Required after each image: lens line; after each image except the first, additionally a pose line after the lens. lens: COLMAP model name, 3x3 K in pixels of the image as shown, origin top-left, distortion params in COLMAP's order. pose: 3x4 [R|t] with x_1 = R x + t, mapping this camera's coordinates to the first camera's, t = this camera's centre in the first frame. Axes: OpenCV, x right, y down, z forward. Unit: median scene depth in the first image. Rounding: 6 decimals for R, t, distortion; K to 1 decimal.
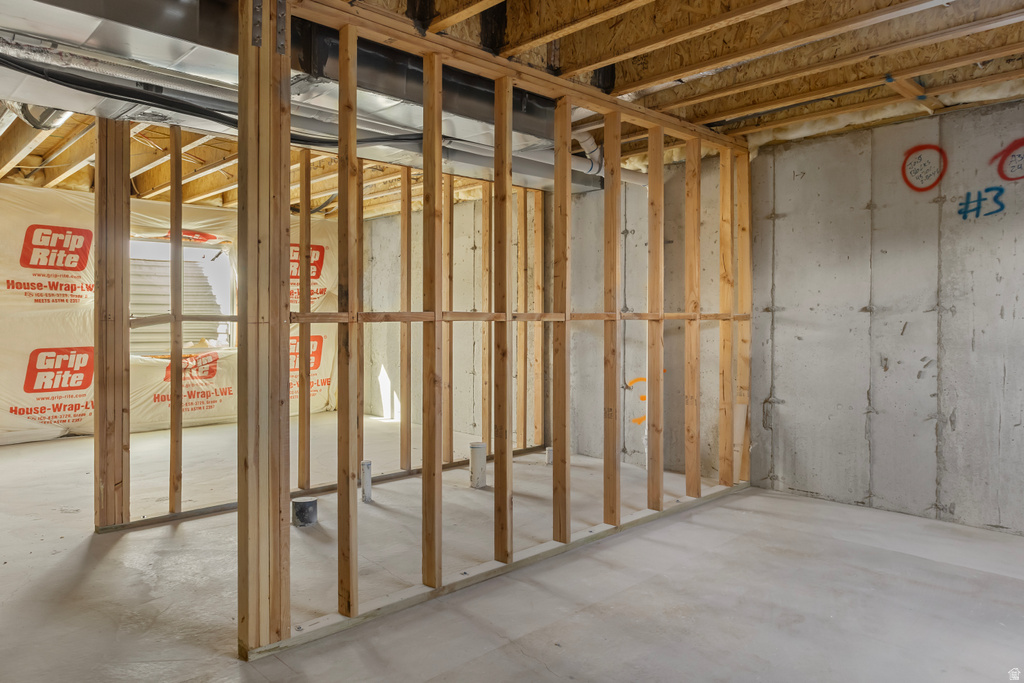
lens RADIAL K [[696.7, 0, 507.1], [0, 696.7, 315.4], [0, 0, 1]] dist [-0.003050, 0.002186]
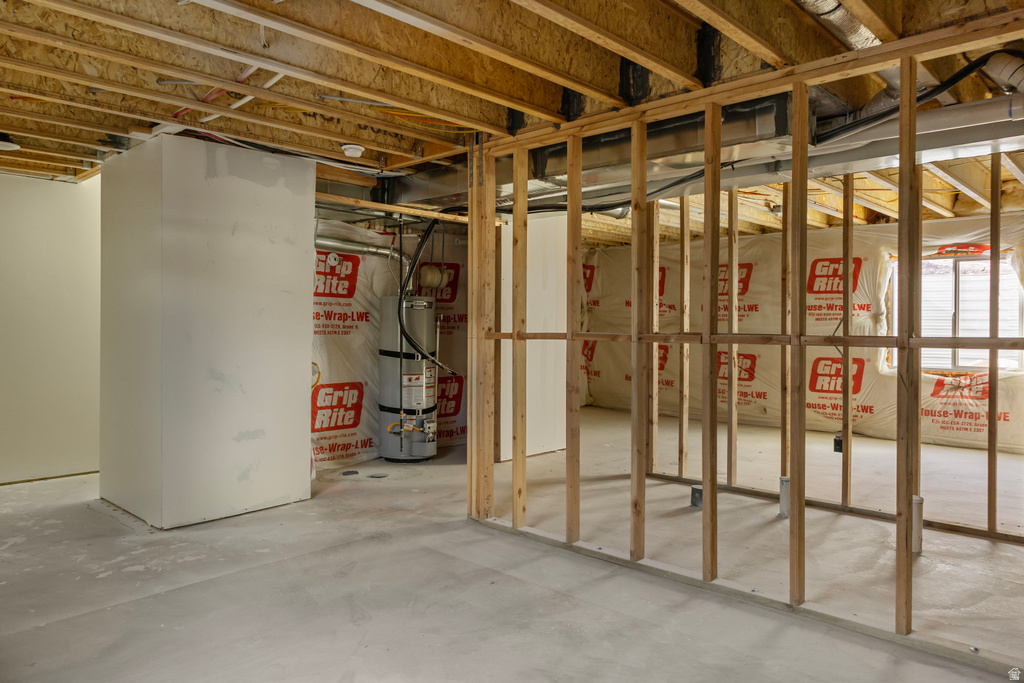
lens RADIAL K [[696.7, 0, 511.7], [0, 696.7, 338.1], [0, 0, 1]] dist [-0.003050, 0.002186]
pose [[0.051137, 0.019099, -0.998509, 0.991441], [-0.002145, 0.999817, 0.019014, -0.017483], [0.998689, 0.001170, 0.051169, 0.681040]]
